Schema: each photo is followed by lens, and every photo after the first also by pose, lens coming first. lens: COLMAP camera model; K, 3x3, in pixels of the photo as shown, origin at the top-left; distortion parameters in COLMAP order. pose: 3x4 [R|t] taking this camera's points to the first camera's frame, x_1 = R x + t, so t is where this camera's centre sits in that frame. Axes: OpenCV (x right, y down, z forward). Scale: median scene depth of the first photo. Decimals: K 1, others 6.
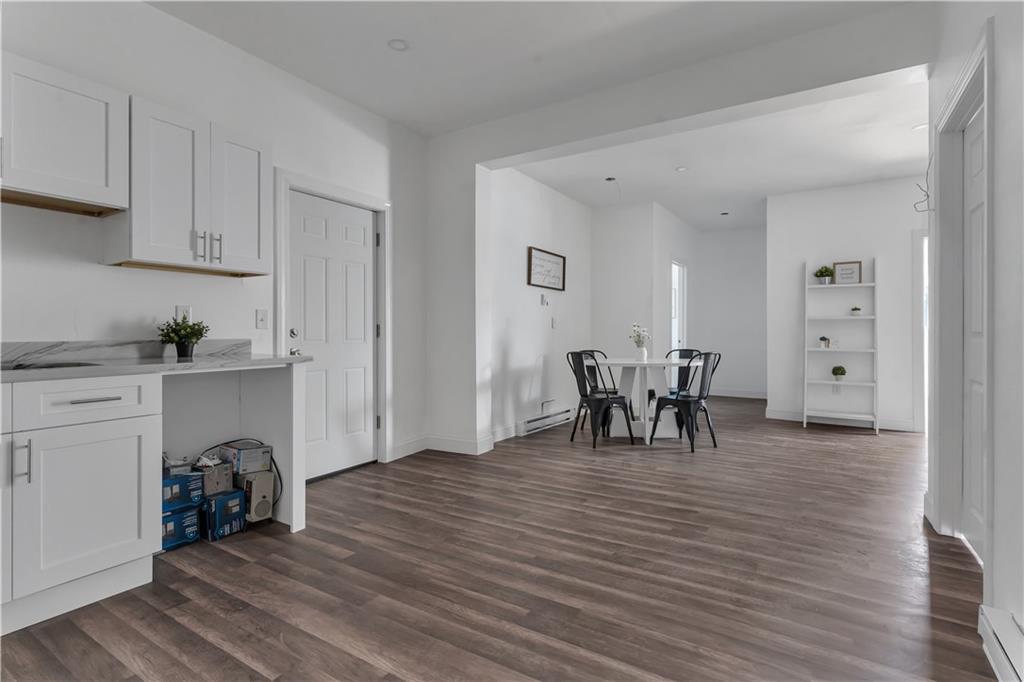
lens RADIAL K [[488.6, 0, 511.0], [0, 488.6, 335.0], [0, 0, 1]] dist [0.003731, -0.001701]
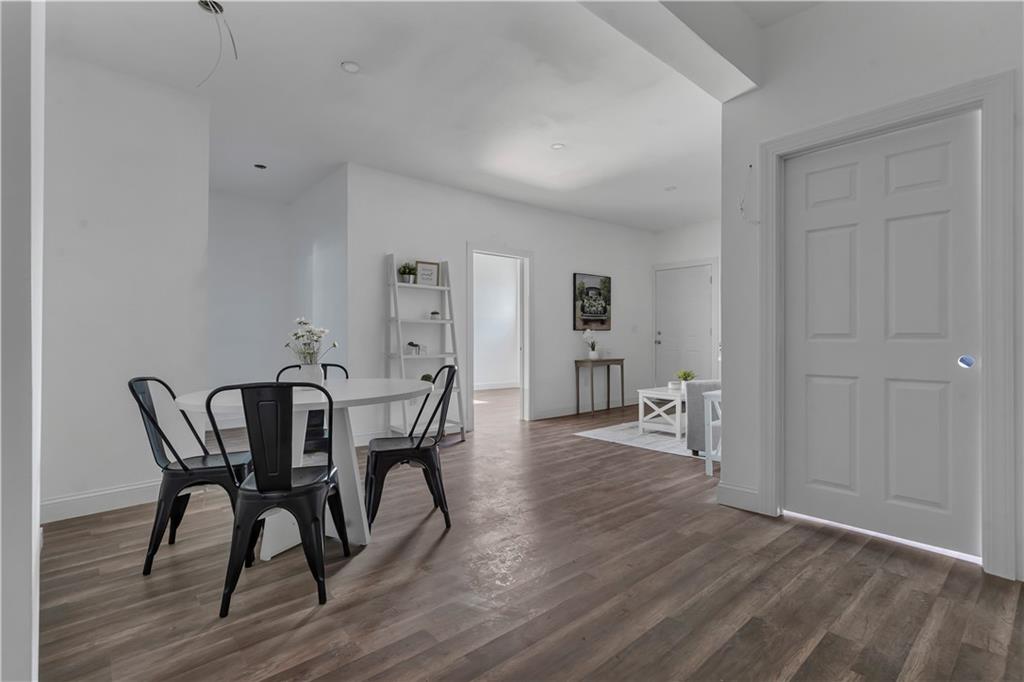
lens RADIAL K [[485.6, 0, 506.0], [0, 485.6, 340.1], [0, 0, 1]] dist [-0.004546, 0.000692]
pose [[0.281275, -0.002139, 0.959625, -0.175647], [0.008938, 0.999960, -0.000391, 0.001809], [-0.959586, 0.008687, 0.281283, 0.651765]]
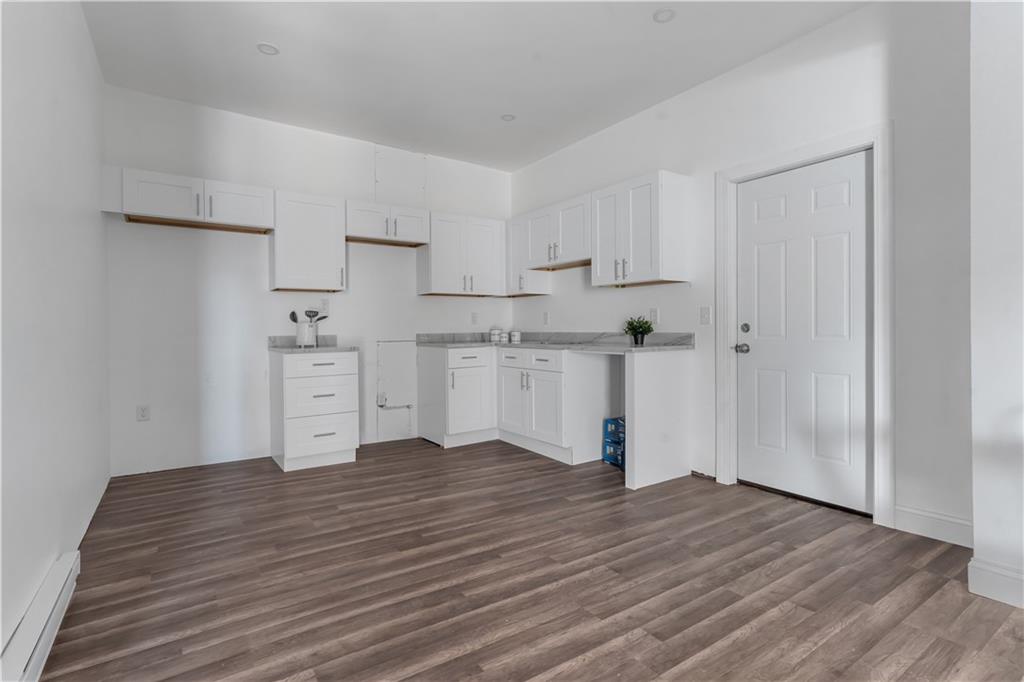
lens RADIAL K [[488.6, 0, 517.6], [0, 488.6, 341.1], [0, 0, 1]] dist [0.003731, -0.001701]
pose [[-0.379762, 0.032221, -0.924523, 0.439842], [0.001157, 0.999409, 0.034356, -0.008130], [0.925084, 0.011978, -0.379574, 0.656825]]
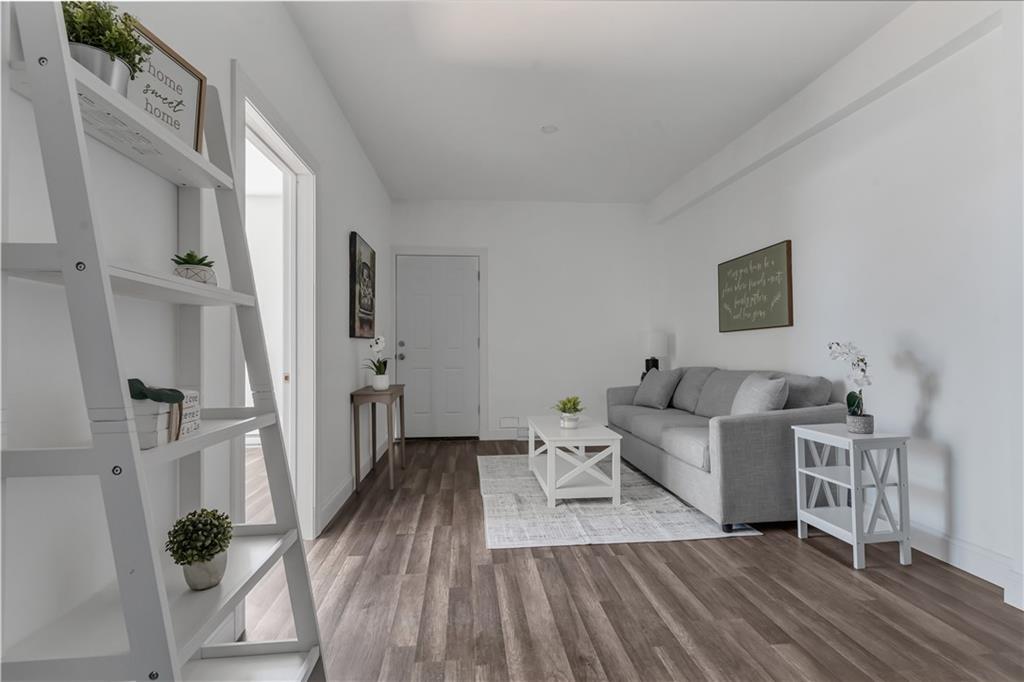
lens RADIAL K [[488.6, 0, 506.4], [0, 488.6, 338.1], [0, 0, 1]] dist [0.003731, -0.001701]
pose [[-0.624634, 0.020679, 0.780644, 0.451570], [0.012139, 0.999786, -0.016770, -0.008934], [-0.780824, -0.000999, -0.624751, 1.122450]]
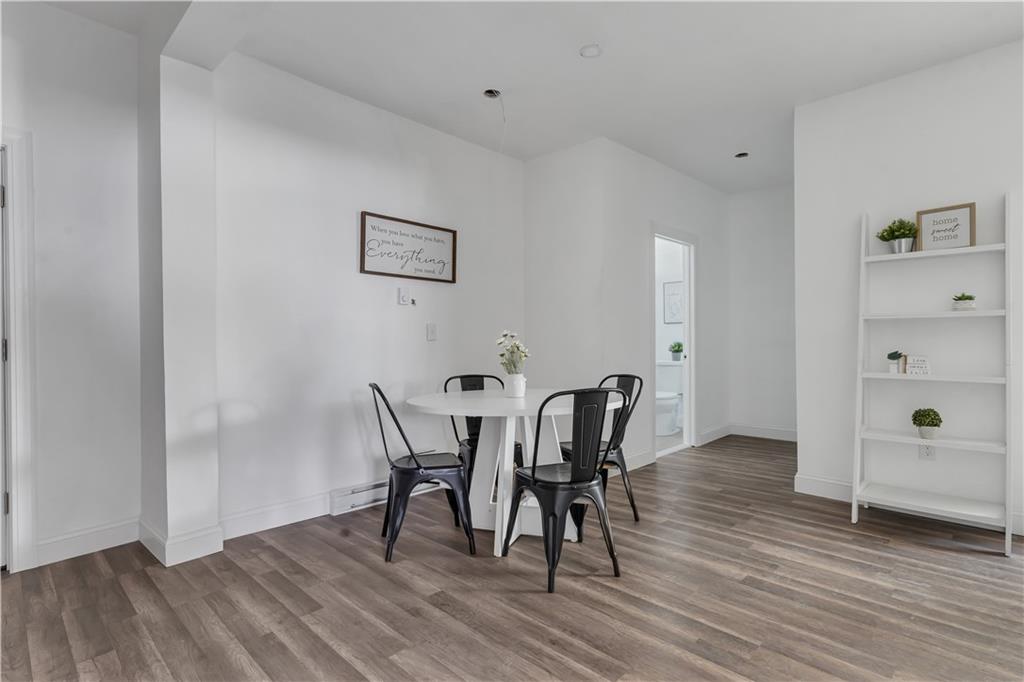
lens RADIAL K [[488.6, 0, 516.3], [0, 488.6, 345.1], [0, 0, 1]] dist [0.003731, -0.001701]
pose [[0.980729, -0.007166, -0.195242, 0.375374], [0.007384, 0.999973, 0.000388, -0.007843], [0.195234, -0.001823, 0.980755, 0.442694]]
